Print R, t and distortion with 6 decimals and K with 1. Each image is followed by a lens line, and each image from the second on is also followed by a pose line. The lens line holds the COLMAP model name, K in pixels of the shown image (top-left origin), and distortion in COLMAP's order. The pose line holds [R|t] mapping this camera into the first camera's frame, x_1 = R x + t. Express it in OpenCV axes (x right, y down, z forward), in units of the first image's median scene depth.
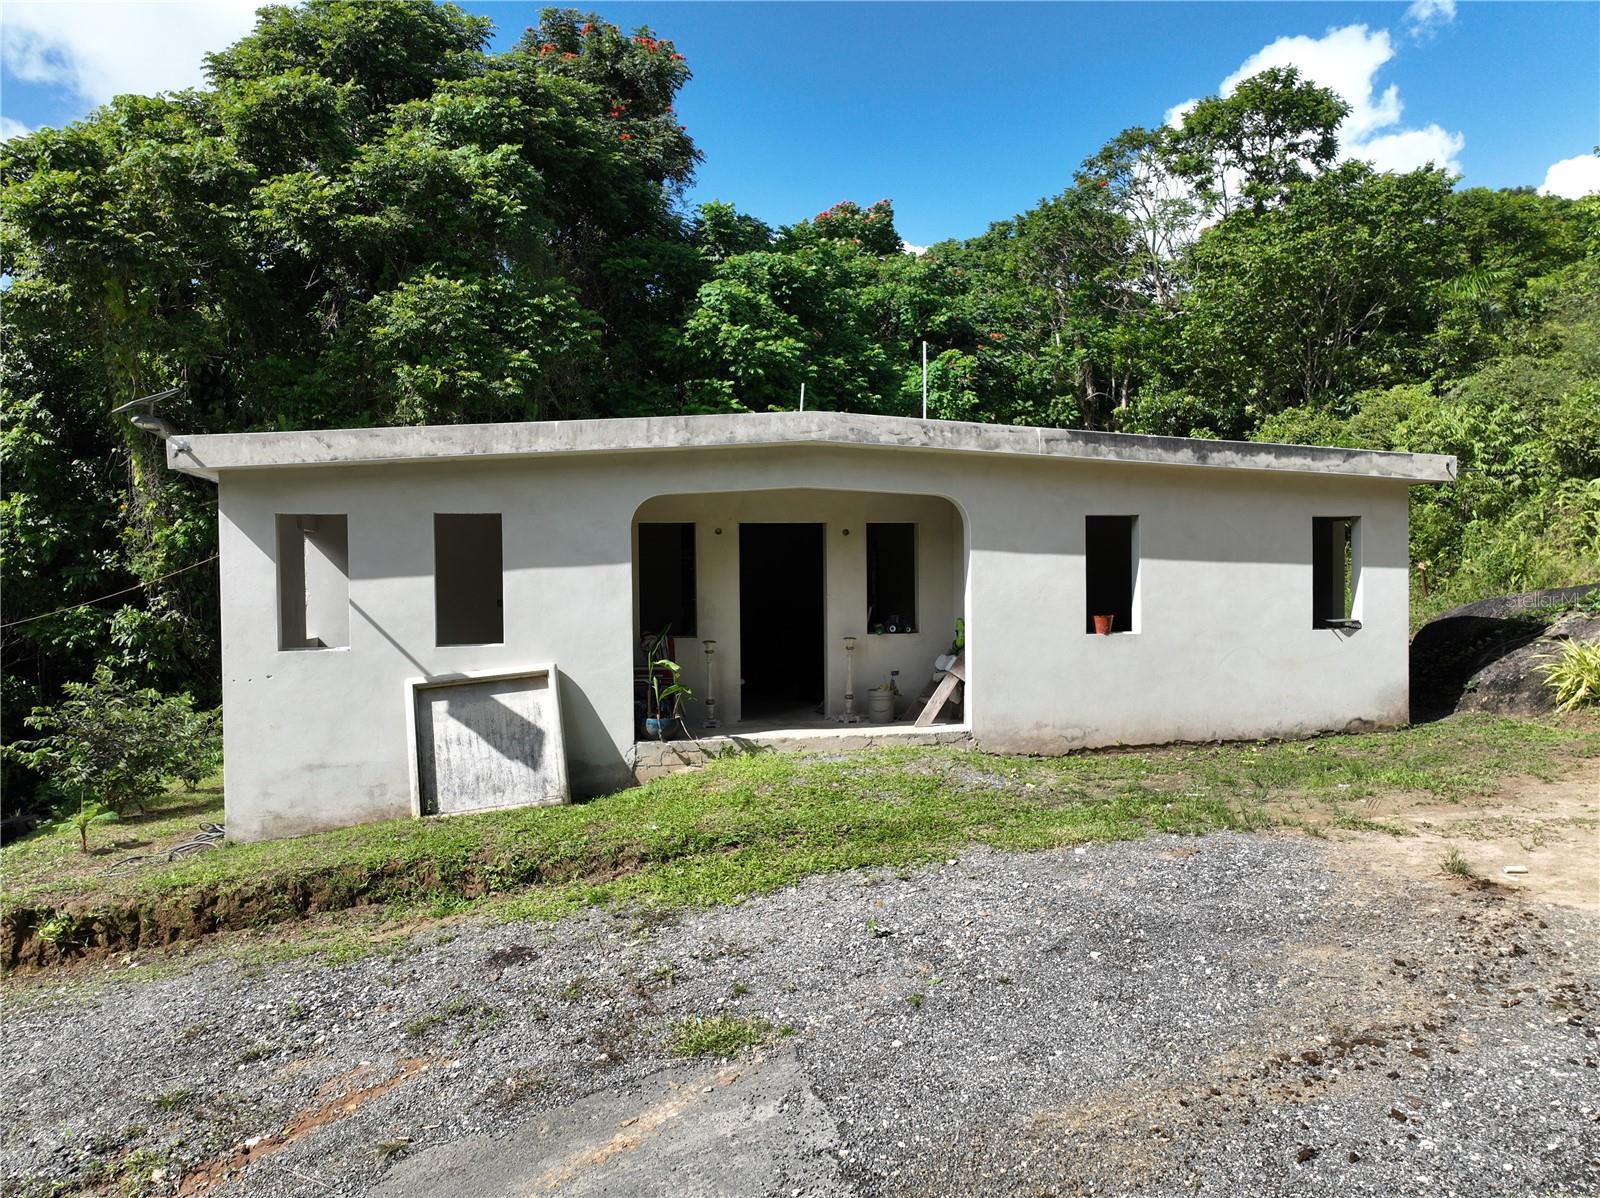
lens RADIAL K [[1135.5, 0, 789.9], [0, 1135.5, 601.0], [0, 0, 1]] dist [-0.005800, 0.026772]
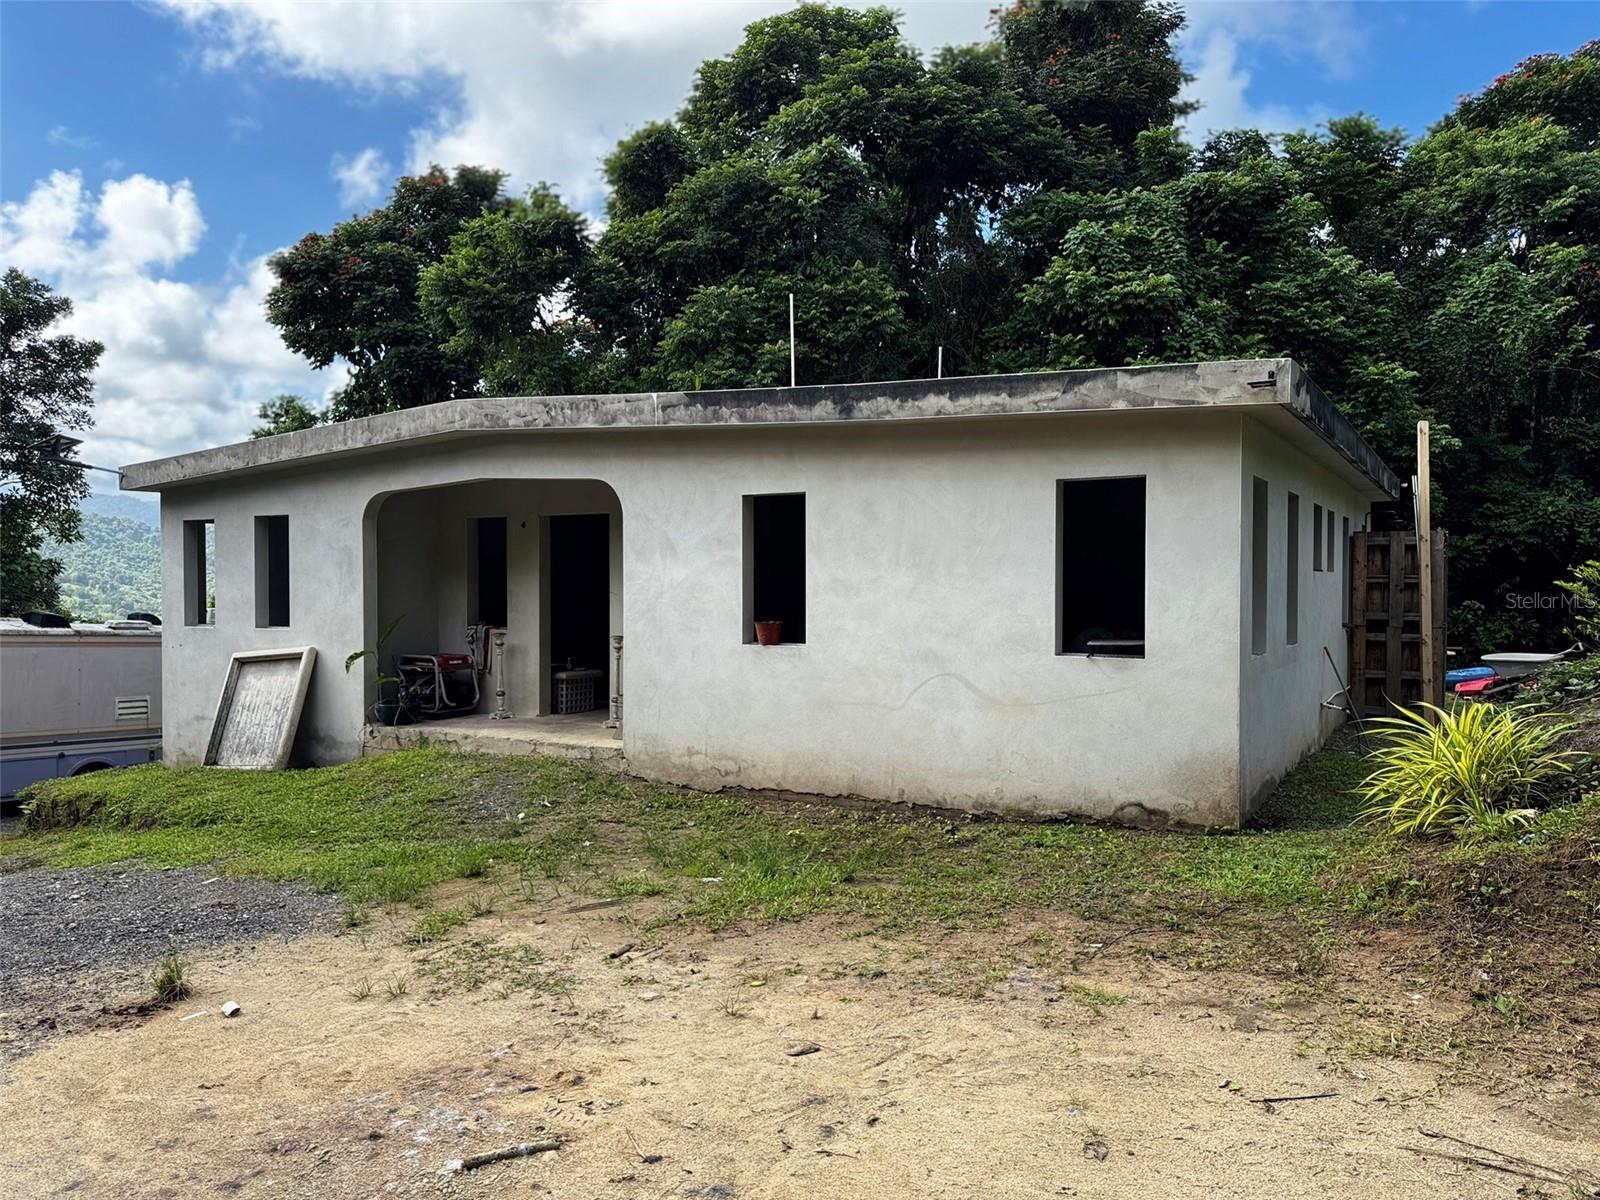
lens RADIAL K [[1129.2, 0, 807.2], [0, 1129.2, 598.6], [0, 0, 1]] dist [0.068060, -0.073990]
pose [[0.737922, 0.022587, -0.674508, 0.840946], [-0.012420, 0.999725, 0.019889, -0.019723], [0.674772, -0.006300, 0.737999, 0.452856]]
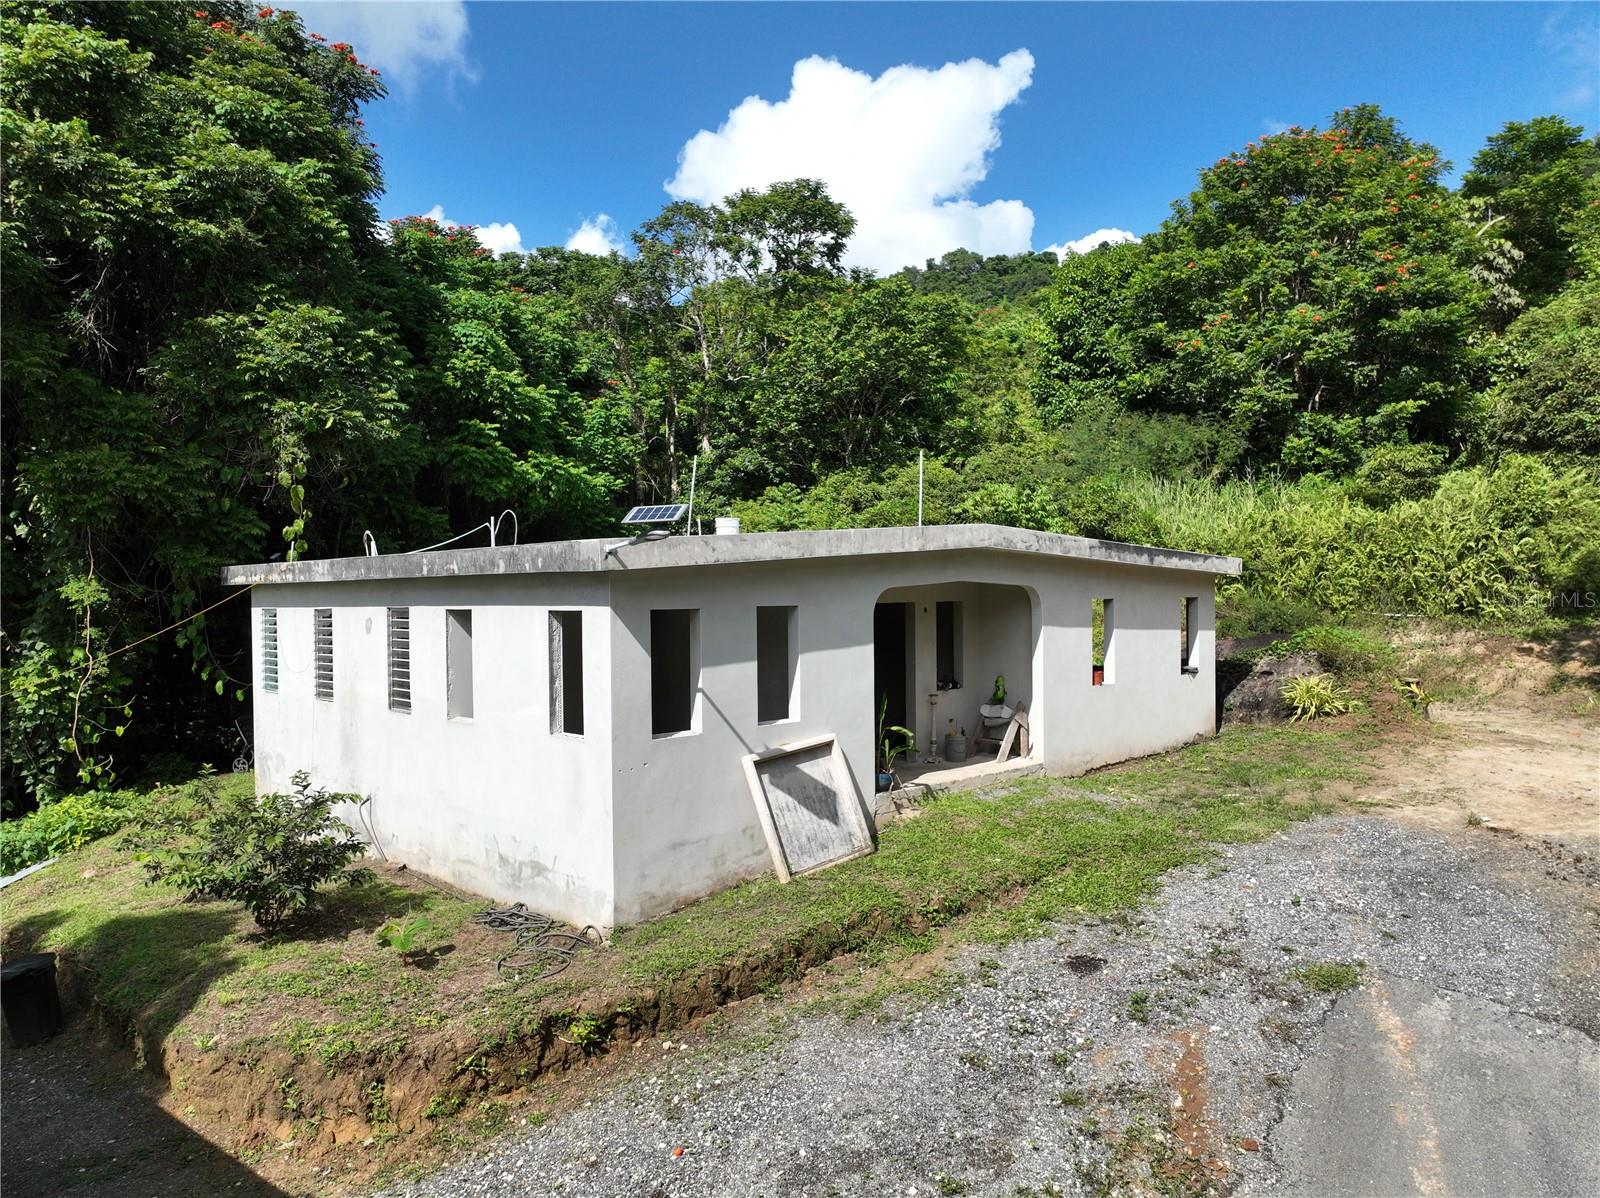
lens RADIAL K [[1135.5, 0, 790.5], [0, 1135.5, 597.1], [0, 0, 1]] dist [-0.005800, 0.026772]
pose [[0.845060, 0.000357, 0.534672, -0.797326], [0.005275, 0.999946, -0.009005, -0.069177], [-0.534646, 0.010430, 0.845012, 0.030807]]
